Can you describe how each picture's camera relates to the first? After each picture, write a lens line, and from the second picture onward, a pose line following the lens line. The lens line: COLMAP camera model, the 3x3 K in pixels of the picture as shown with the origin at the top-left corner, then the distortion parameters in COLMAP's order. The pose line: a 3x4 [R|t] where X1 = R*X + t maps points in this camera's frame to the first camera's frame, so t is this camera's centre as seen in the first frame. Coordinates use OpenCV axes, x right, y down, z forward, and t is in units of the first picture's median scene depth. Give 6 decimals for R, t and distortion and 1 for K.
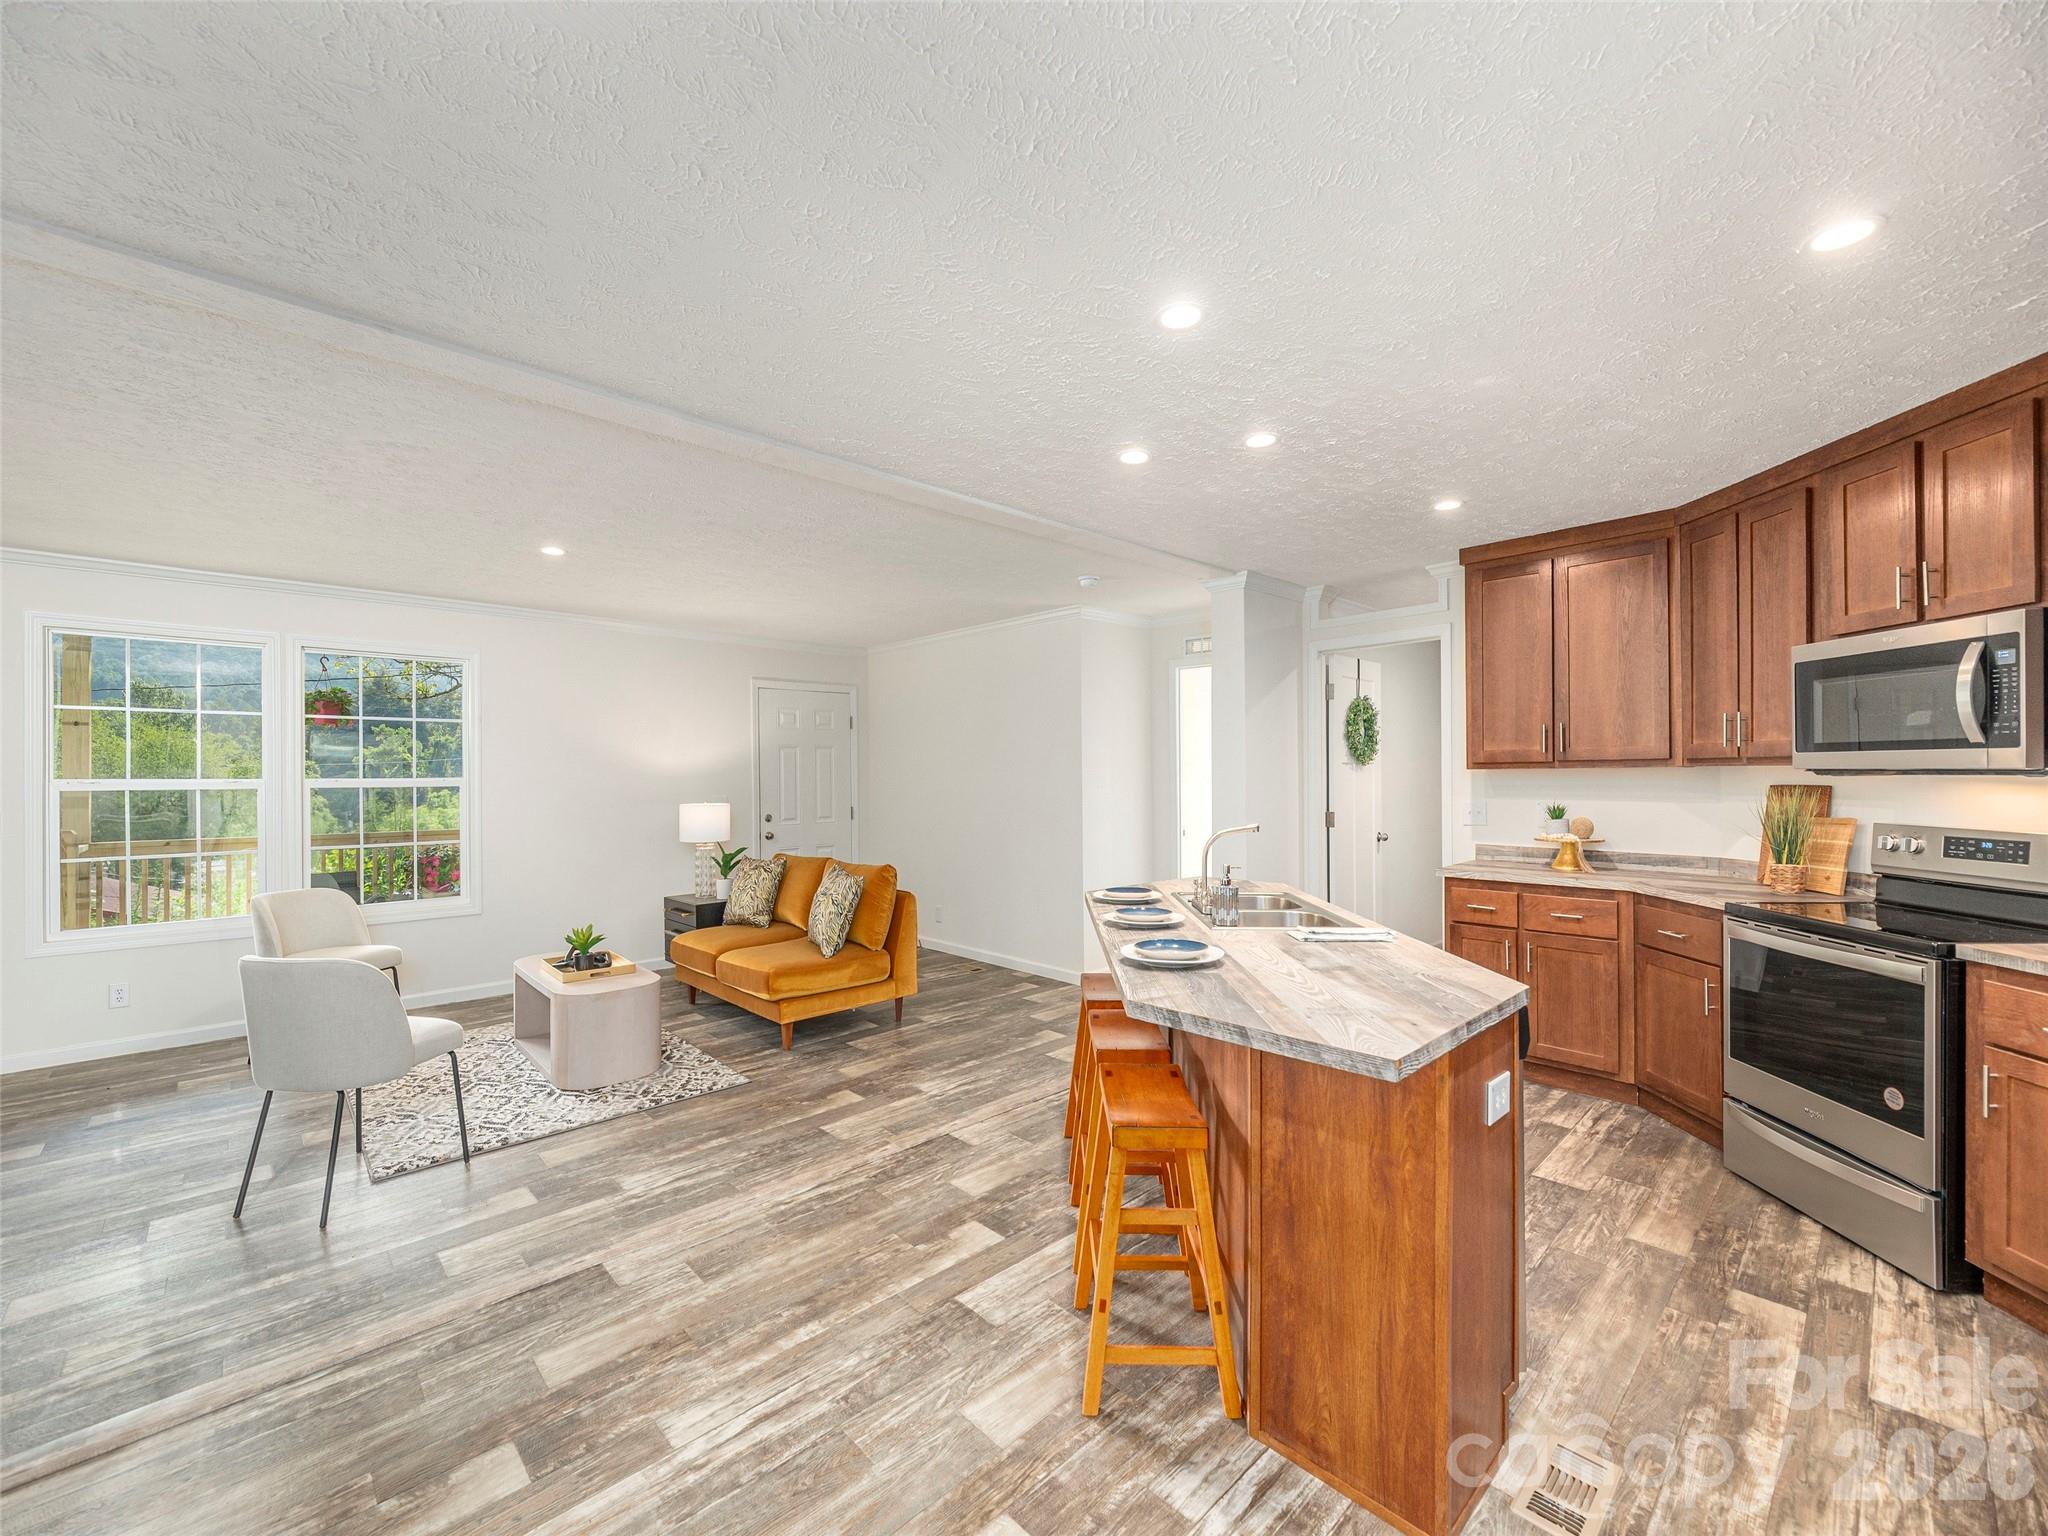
lens RADIAL K [[836.9, 0, 1018.0], [0, 836.9, 771.7], [0, 0, 1]] dist [-0.000375, -0.000411]
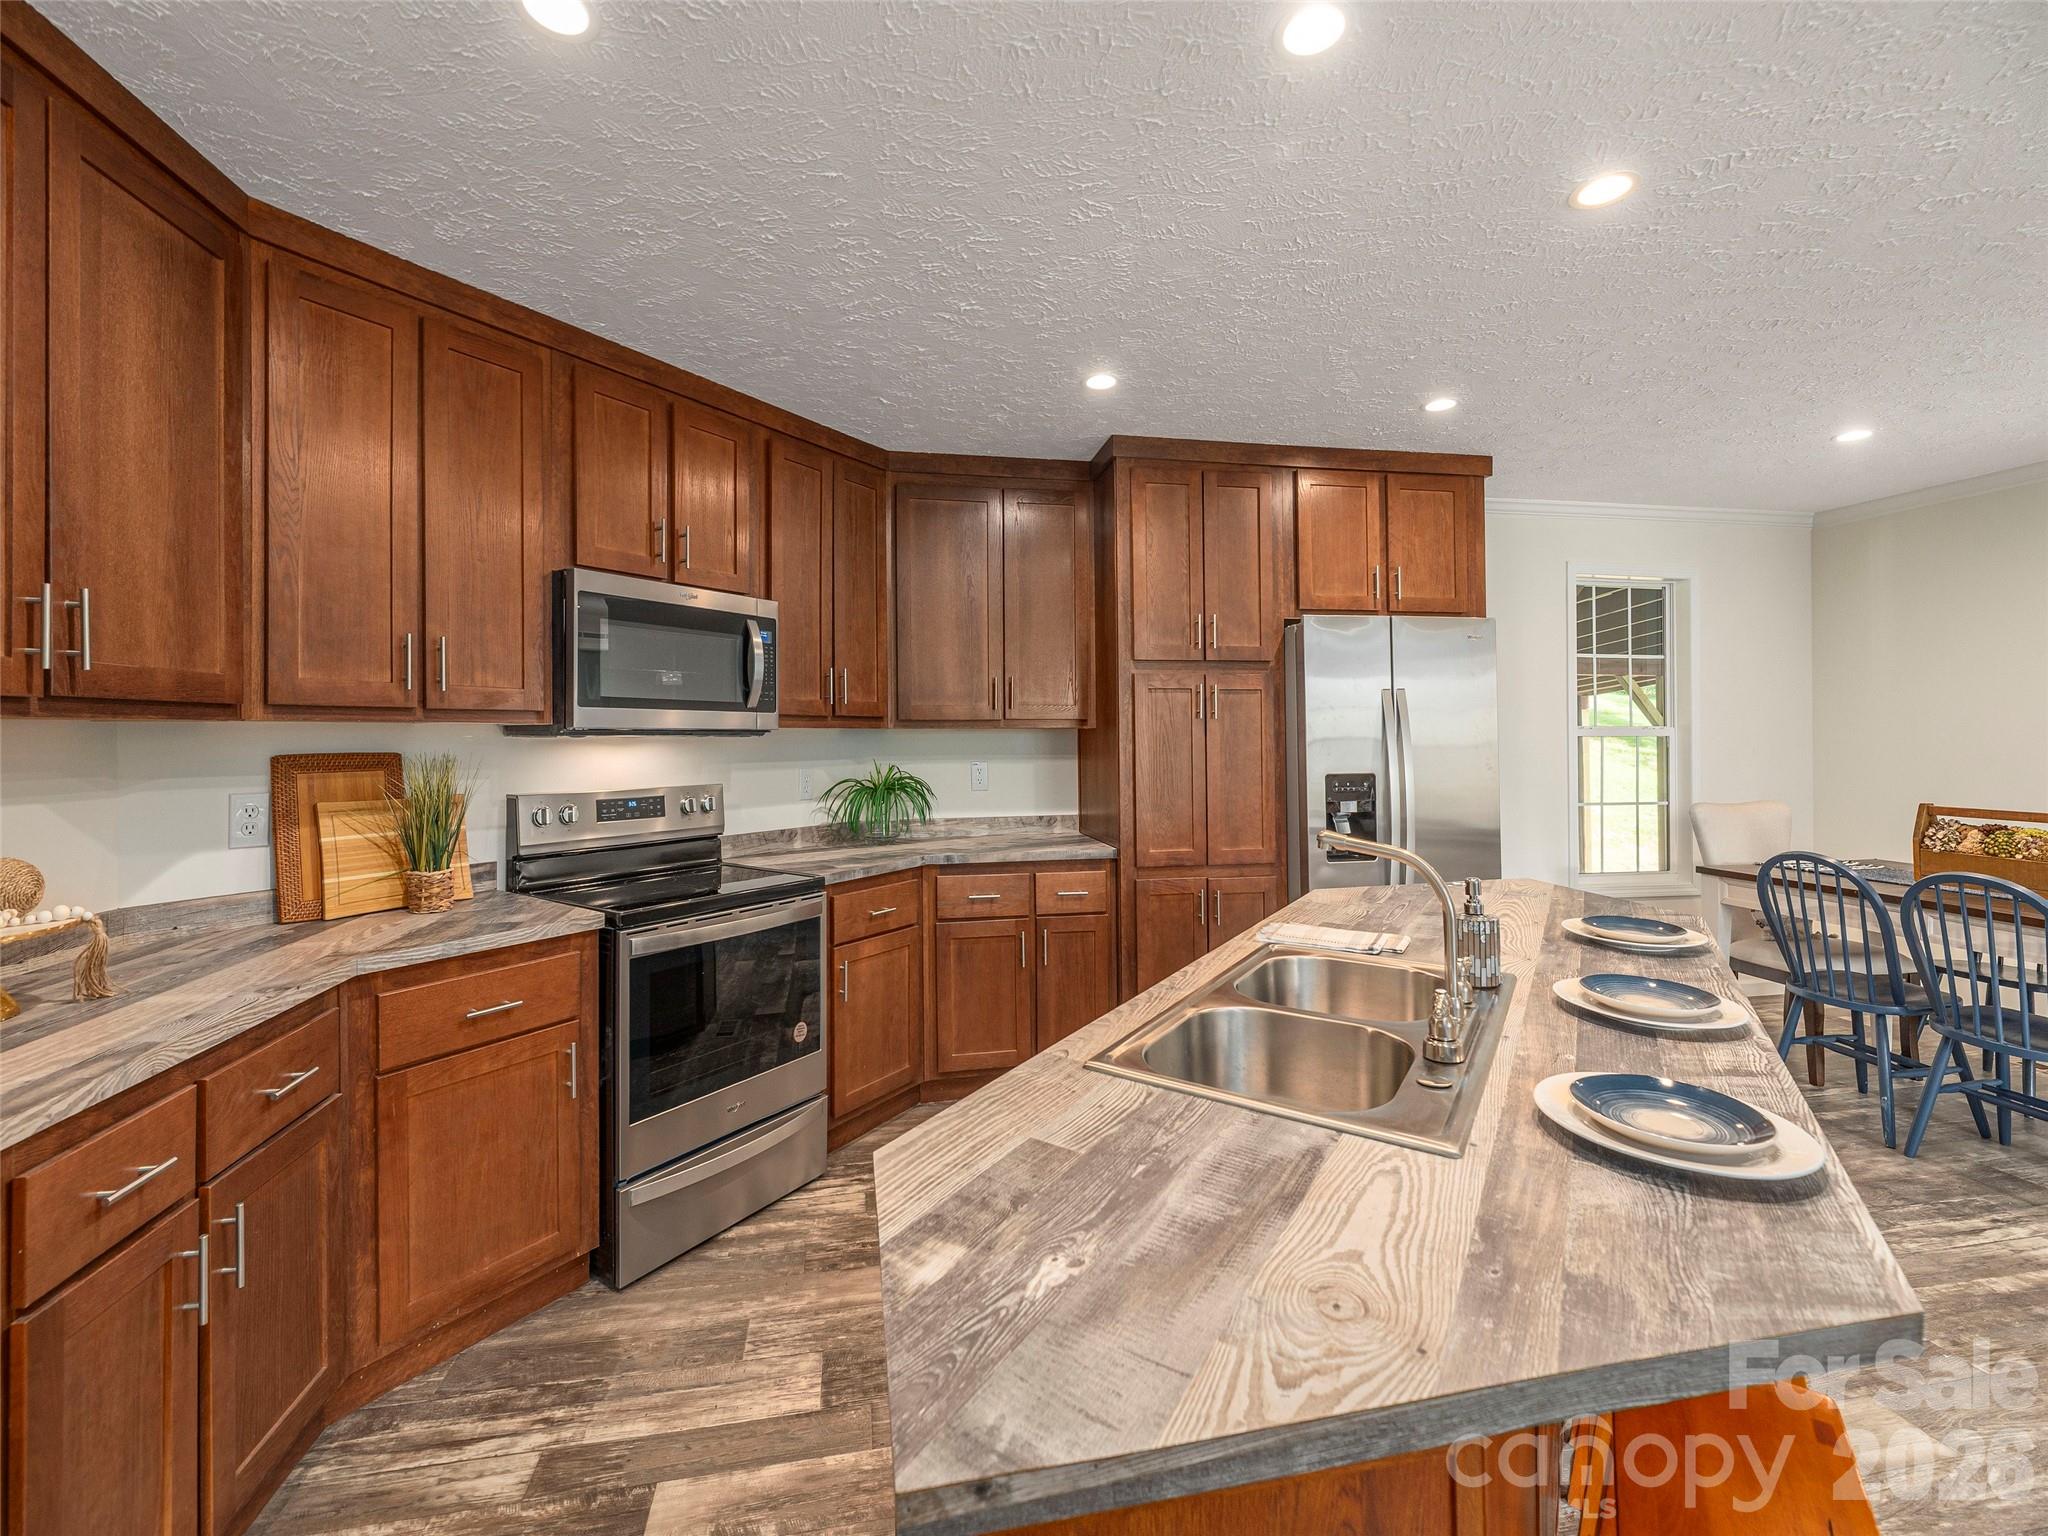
lens RADIAL K [[836.9, 0, 993.3], [0, 836.9, 727.9], [0, 0, 1]] dist [-0.000375, -0.000411]
pose [[-0.833826, 0.015565, 0.551807, 0.152125], [0.009057, 0.999854, -0.014518, 0.009017], [-0.551952, -0.007108, -0.833845, 1.167150]]
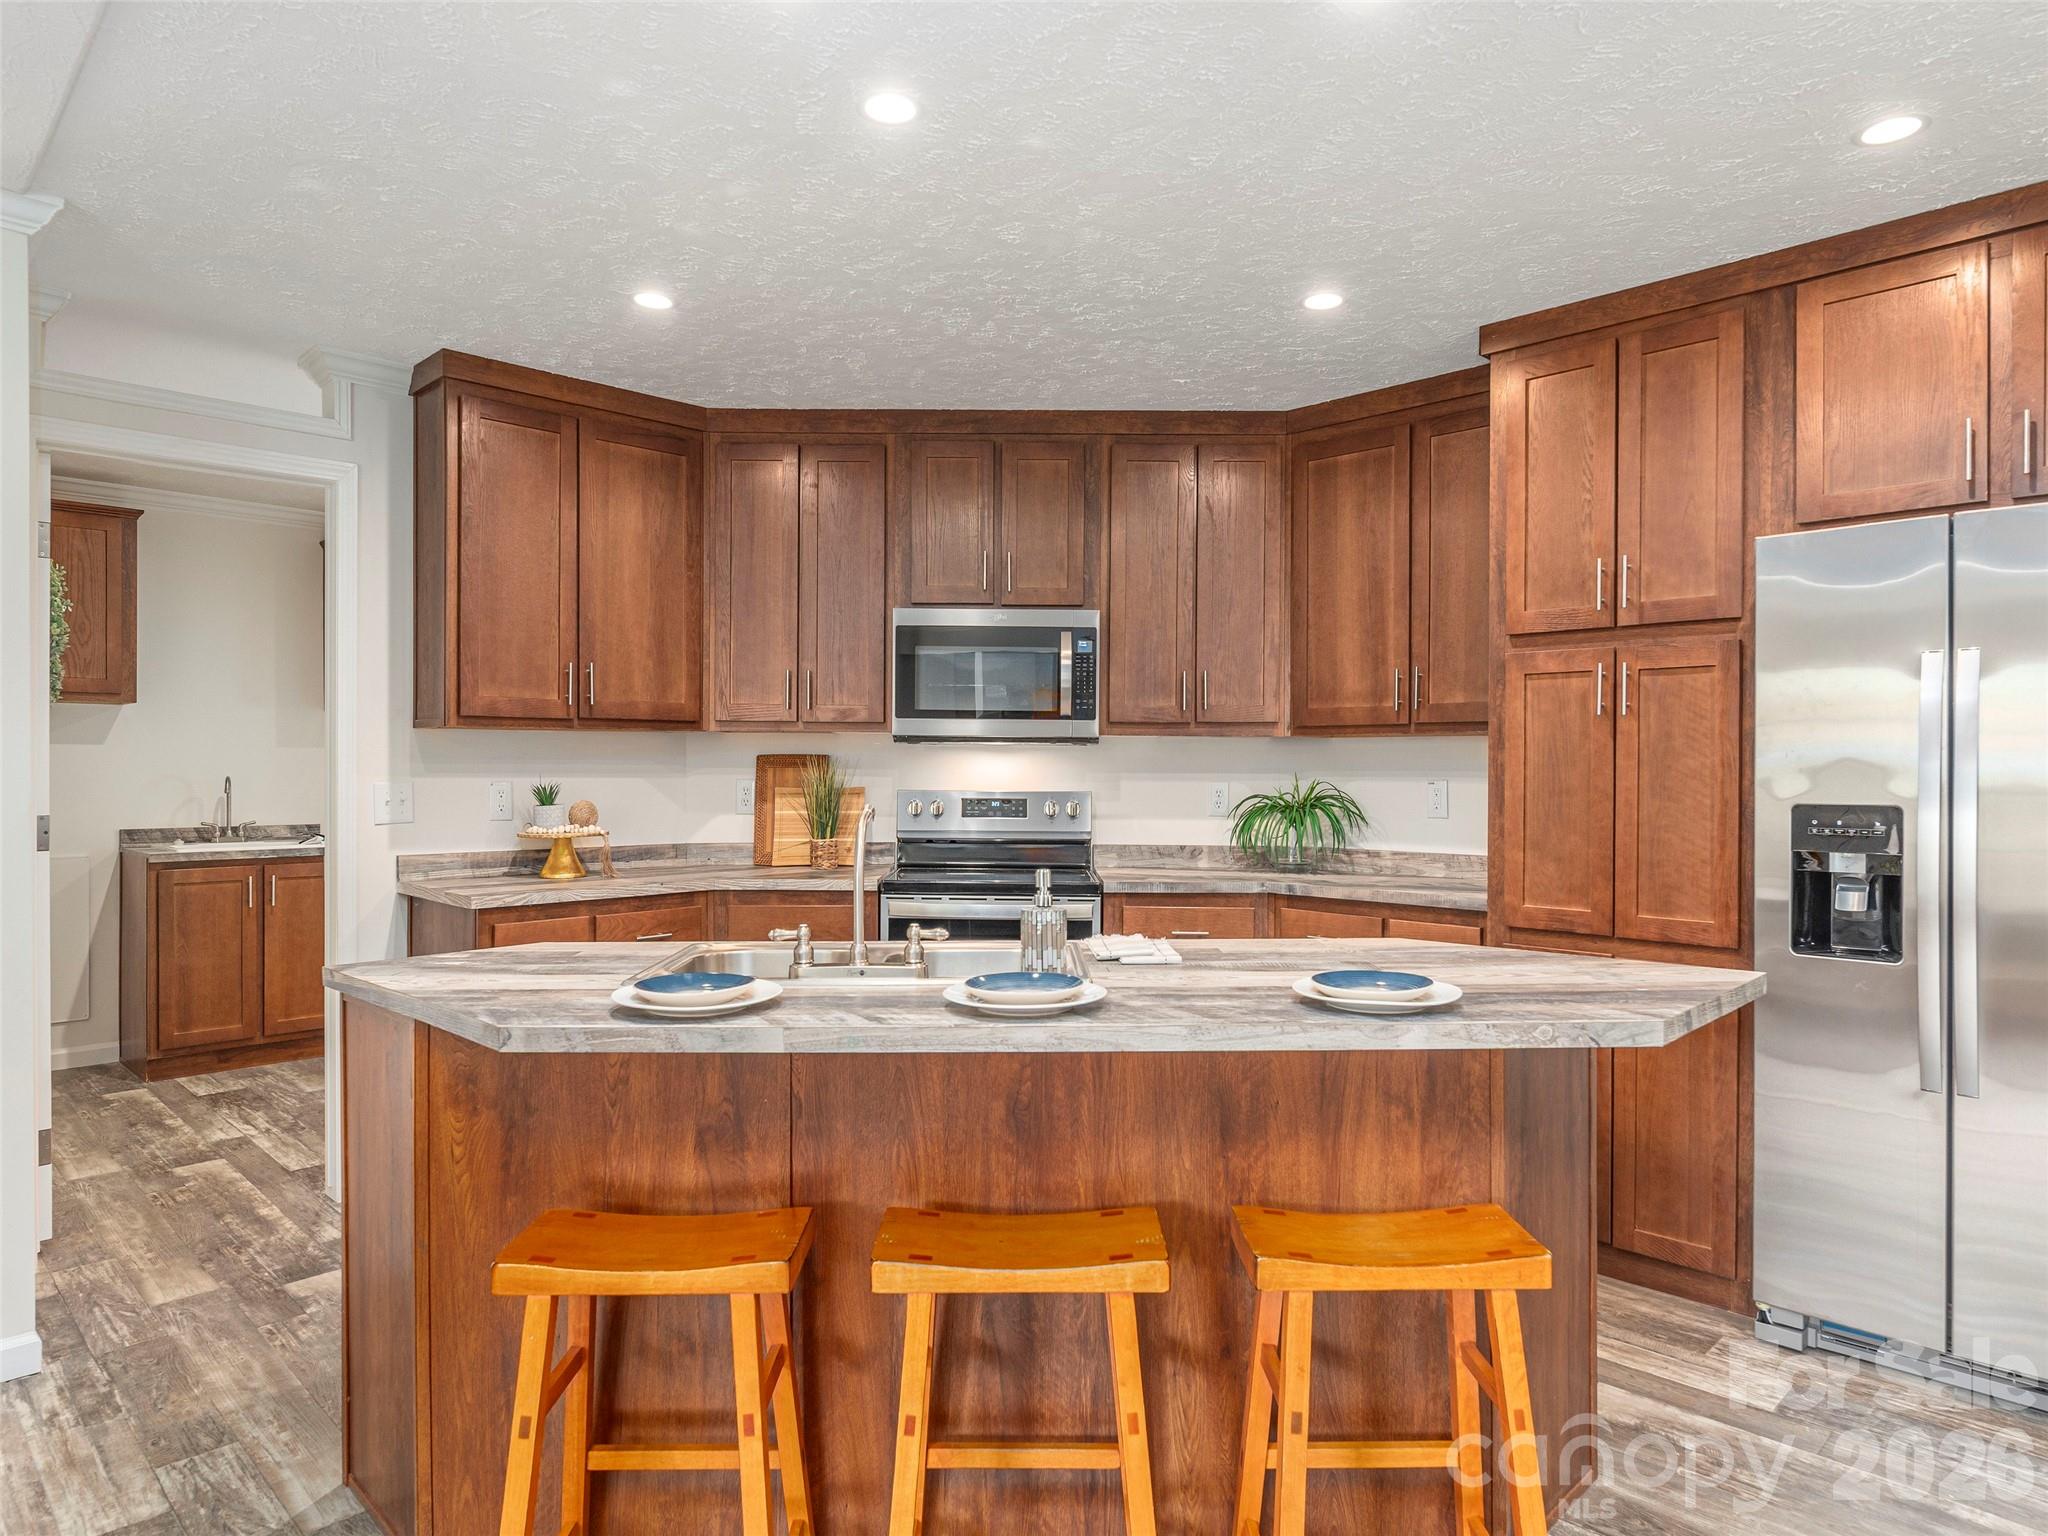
lens RADIAL K [[1231.6, 0, 1042.2], [0, 1231.6, 771.5], [0, 0, 1]] dist [-0.007794, -0.000405]
pose [[-0.044214, 0.002221, 0.999020, -0.404412], [-0.006335, 0.999977, -0.002504, 0.033350], [-0.999002, -0.006440, -0.044199, 0.728369]]
